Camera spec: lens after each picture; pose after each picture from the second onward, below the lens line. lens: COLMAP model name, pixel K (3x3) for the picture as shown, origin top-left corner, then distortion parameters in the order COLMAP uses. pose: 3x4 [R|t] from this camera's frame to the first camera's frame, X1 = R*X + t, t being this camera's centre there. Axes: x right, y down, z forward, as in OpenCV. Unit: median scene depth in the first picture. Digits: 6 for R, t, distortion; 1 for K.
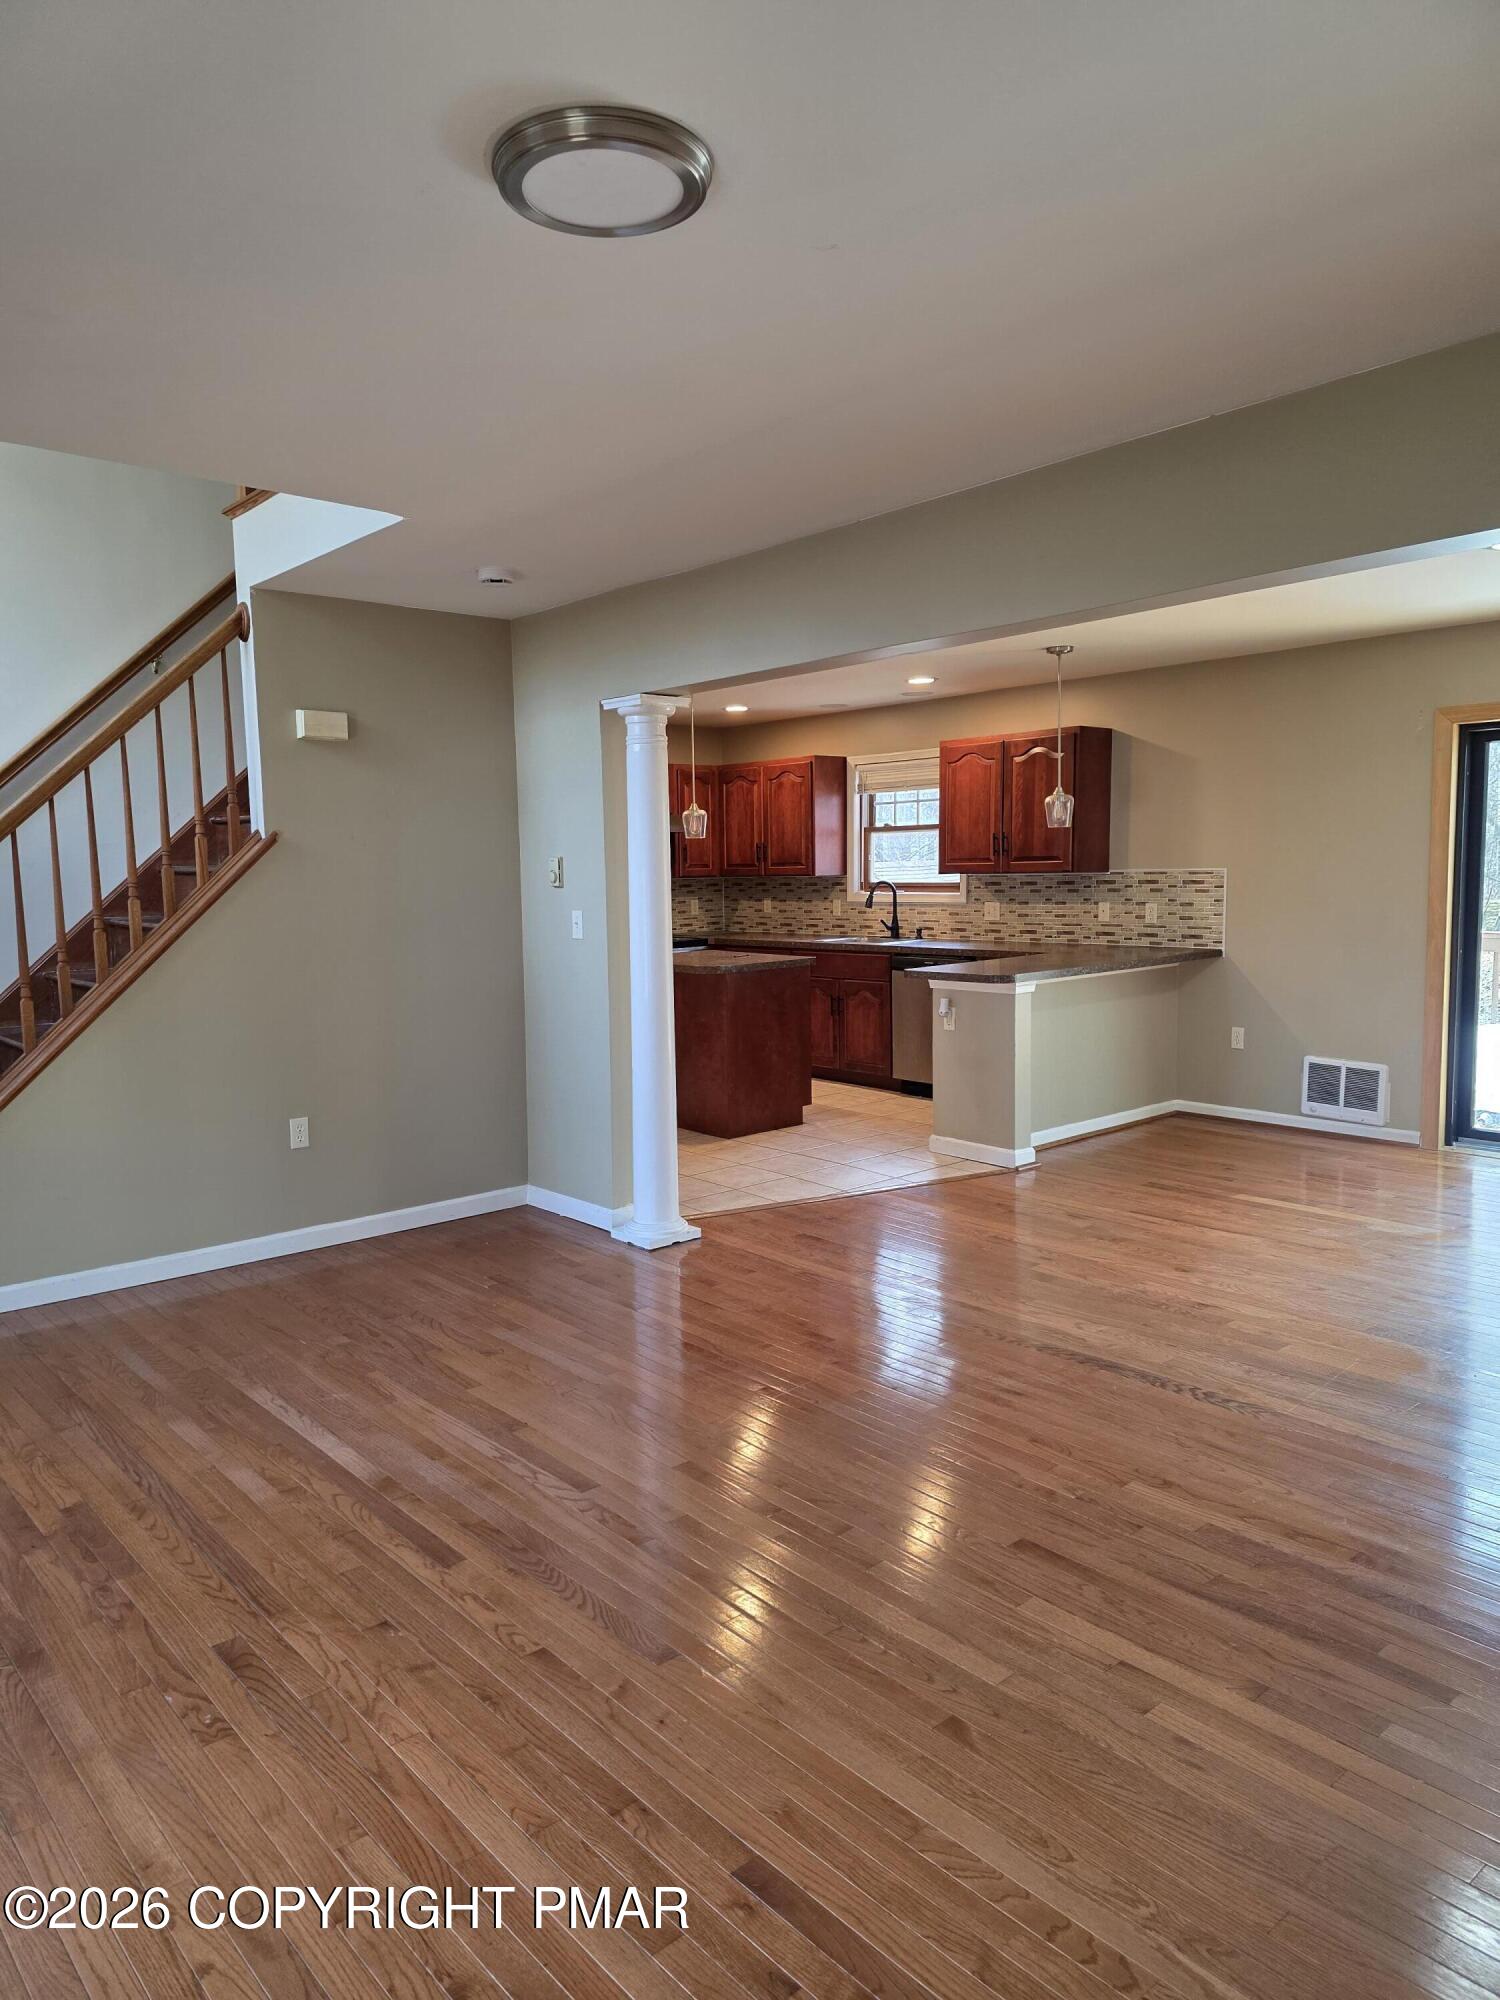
lens RADIAL K [[1344.3, 0, 729.5], [0, 1344.3, 1000.9], [0, 0, 1]] dist [0.065273, -0.061165]
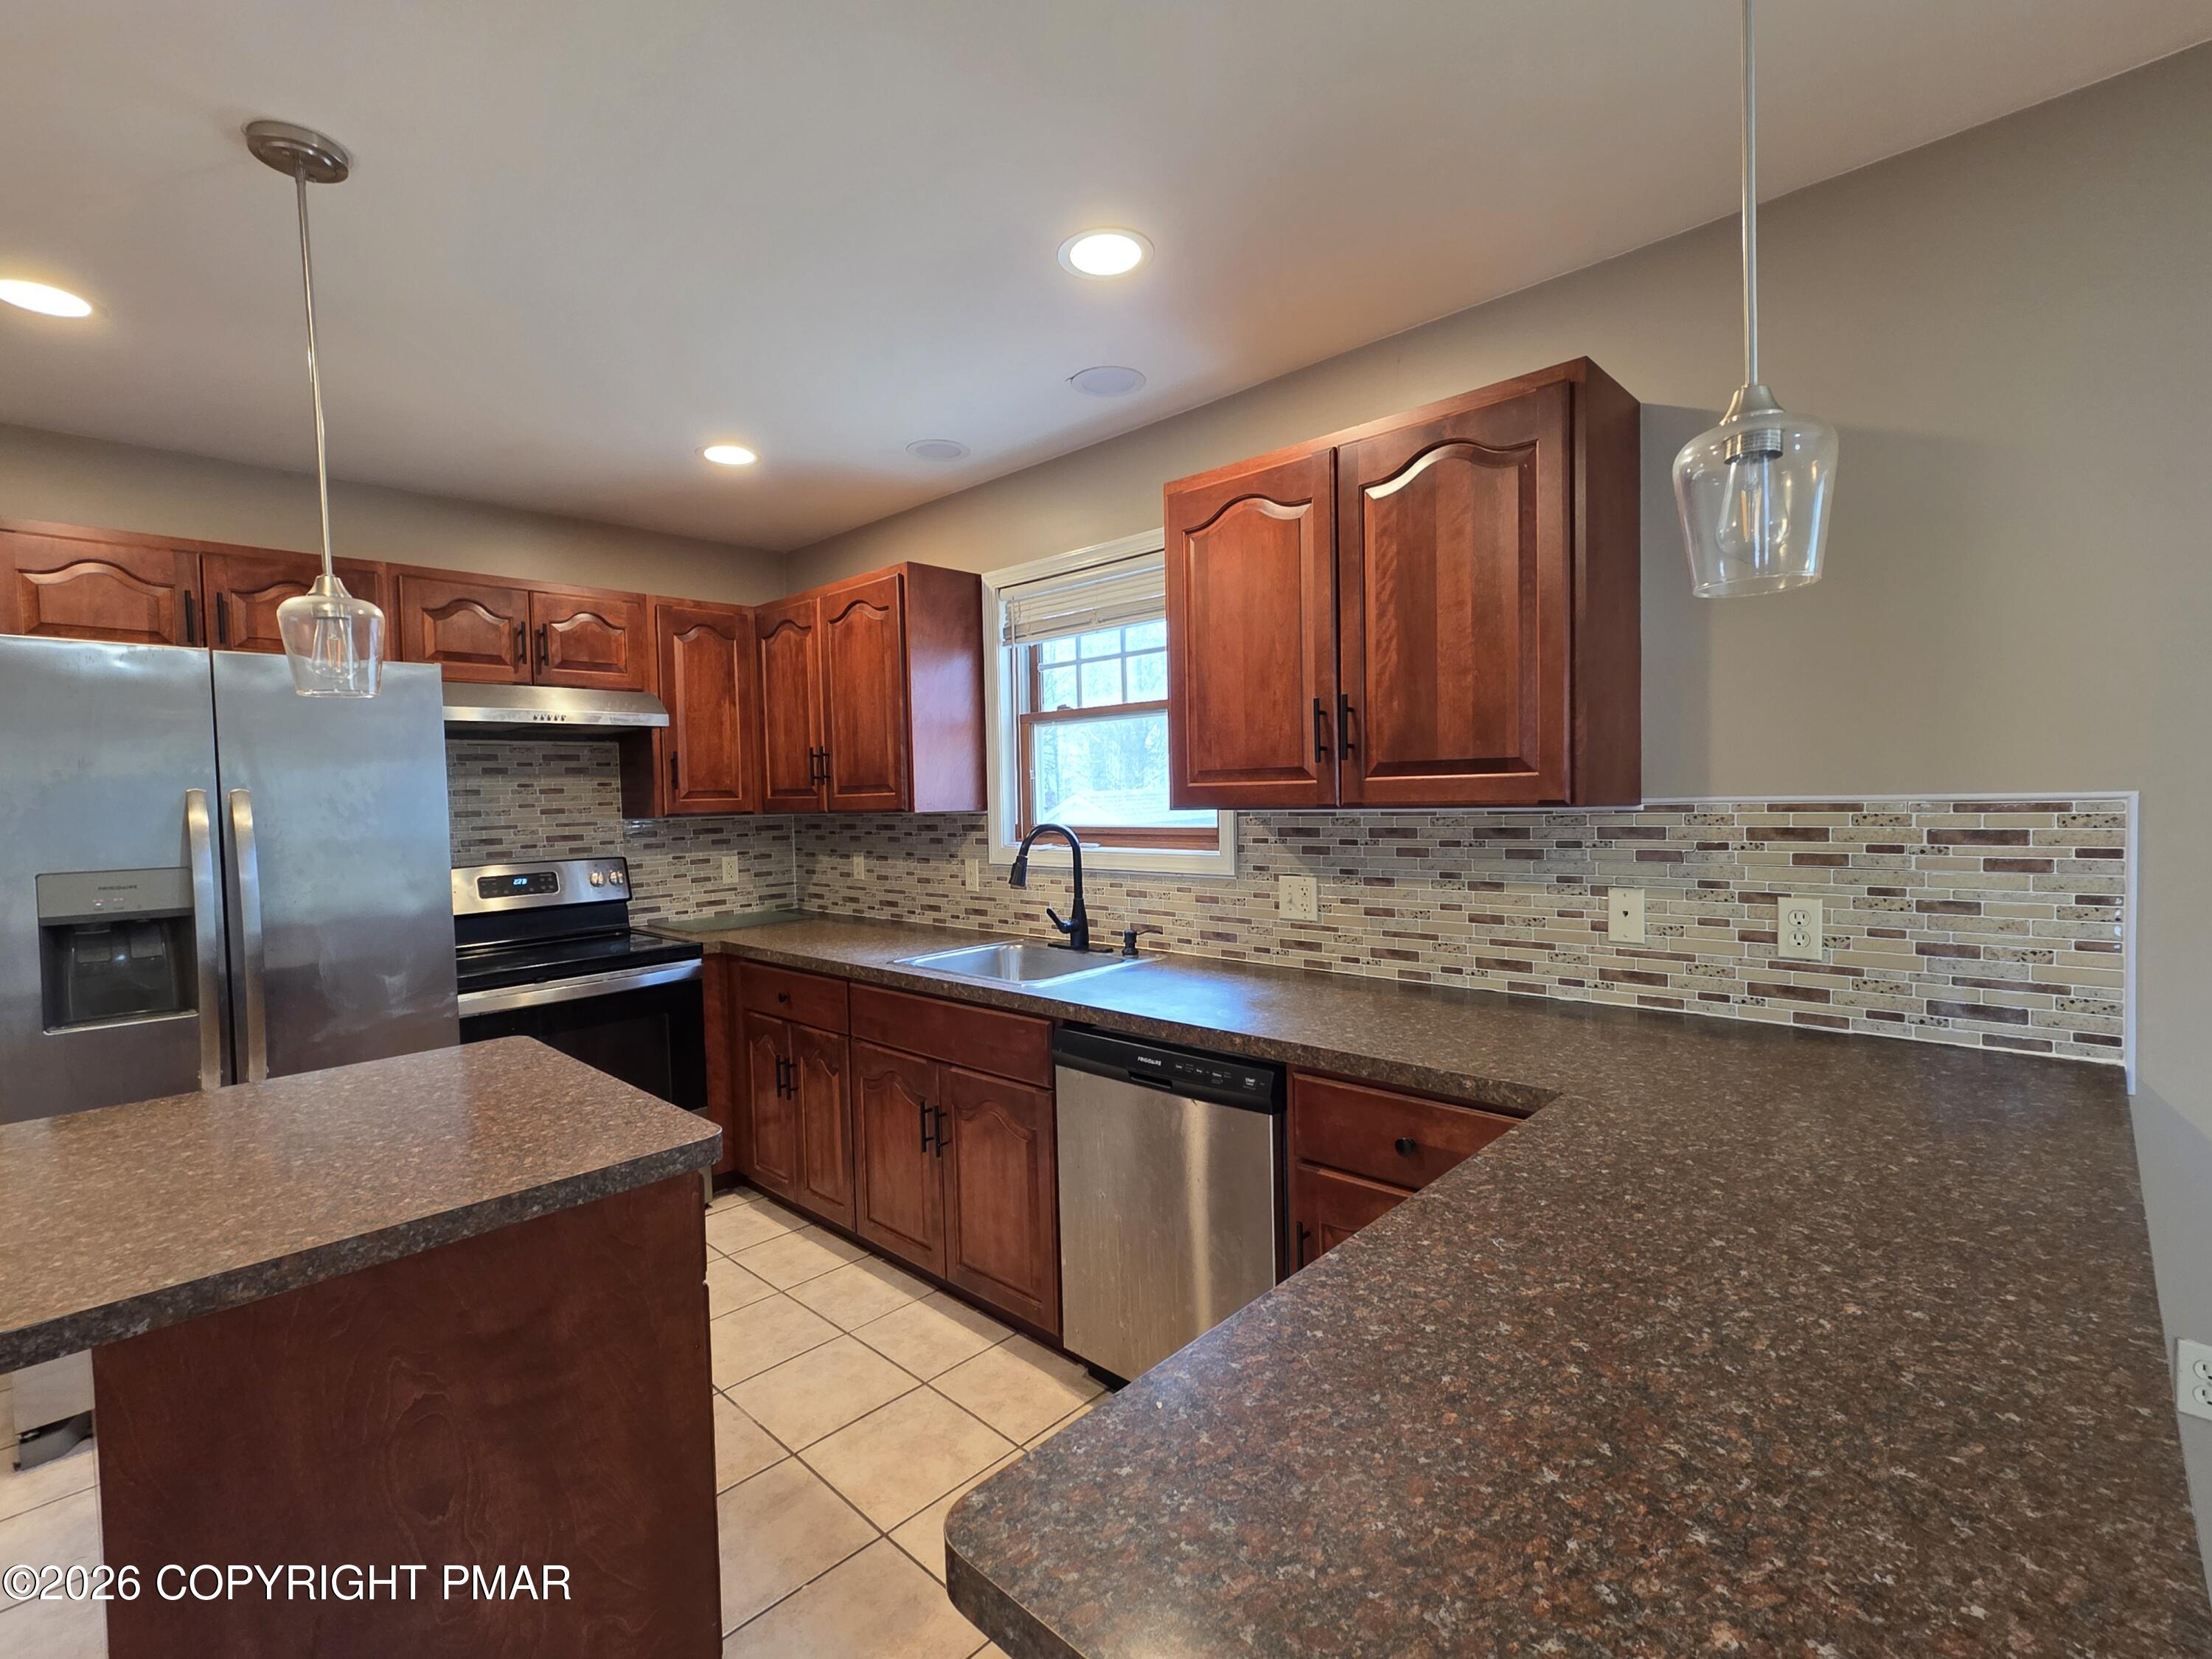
lens RADIAL K [[1007.7, 0, 1129.2], [0, 1007.7, 829.2], [0, 0, 1]] dist [0.000213, 0.000387]
pose [[0.993918, -0.012237, 0.109444, 0.105181], [0.019190, 0.997848, -0.062696, -0.066850], [-0.108441, 0.064415, 0.992014, 0.670881]]
